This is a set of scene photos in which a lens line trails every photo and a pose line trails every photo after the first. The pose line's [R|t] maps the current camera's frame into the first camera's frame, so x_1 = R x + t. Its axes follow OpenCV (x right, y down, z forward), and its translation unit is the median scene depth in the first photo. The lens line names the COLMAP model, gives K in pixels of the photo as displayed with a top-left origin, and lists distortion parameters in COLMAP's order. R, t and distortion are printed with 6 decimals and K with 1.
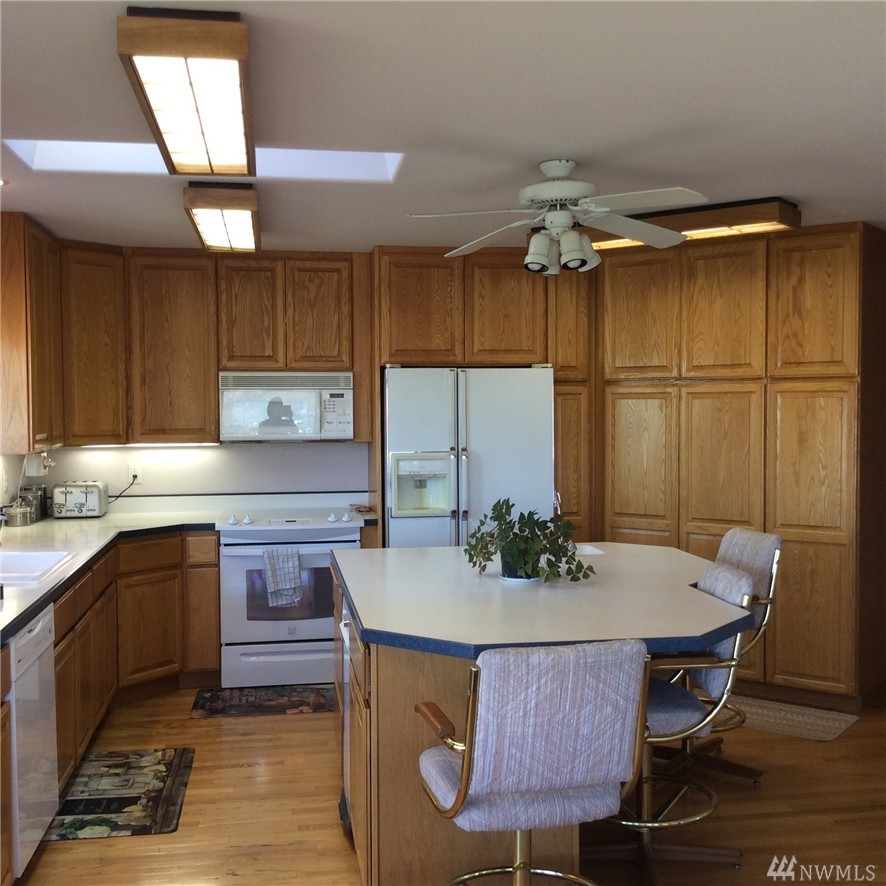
lens RADIAL K [[1097.5, 0, 449.4], [0, 1097.5, 441.9], [0, 0, 1]] dist [0.046933, 0.000000]
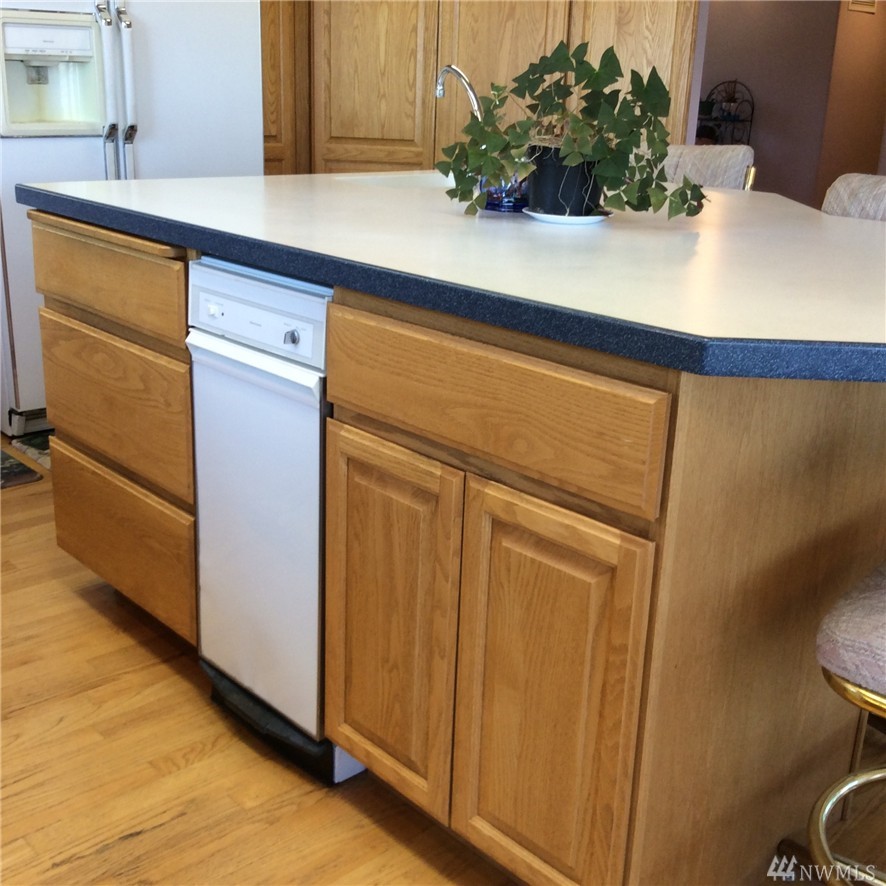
lens RADIAL K [[1097.5, 0, 444.4], [0, 1097.5, 450.8], [0, 0, 1]] dist [0.046933, 0.000000]
pose [[0.830815, -0.148636, 0.536334, -0.182225], [-0.014946, 0.957372, 0.288472, 0.054388], [-0.556348, -0.247683, 0.793177, 0.399687]]
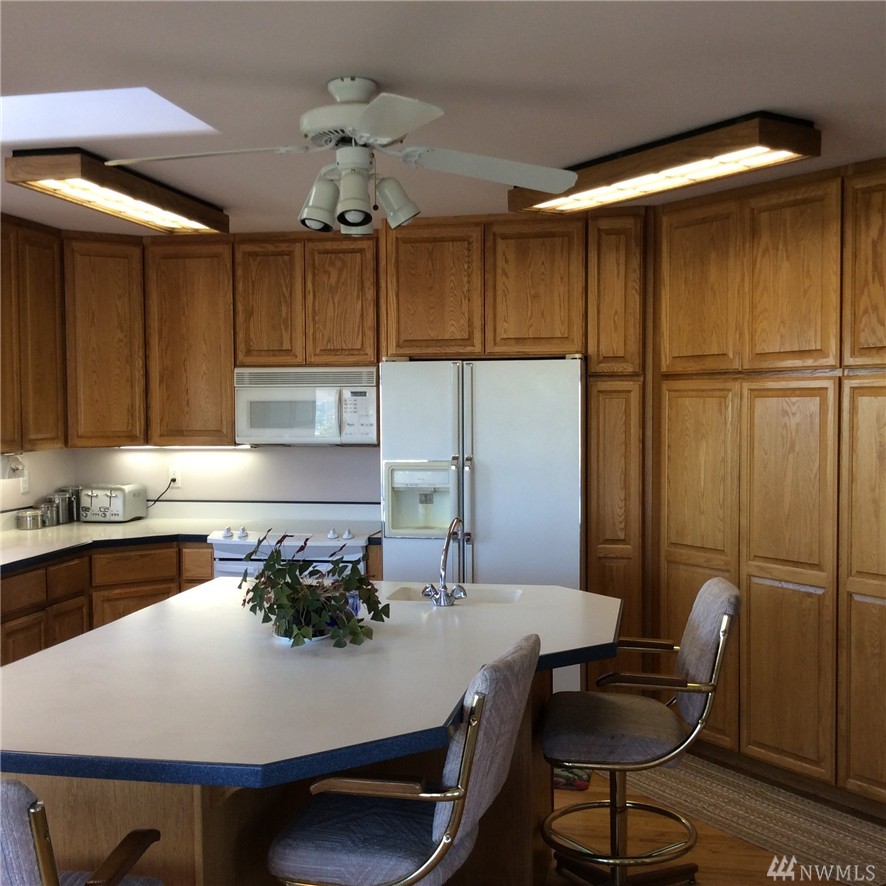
lens RADIAL K [[1097.5, 0, 446.3], [0, 1097.5, 446.7], [0, 0, 1]] dist [0.046933, 0.000000]
pose [[0.936436, 0.014969, -0.350519, 0.282461], [-0.012091, 0.999873, 0.010398, -0.010546], [0.350630, -0.005499, 0.936498, 0.213788]]
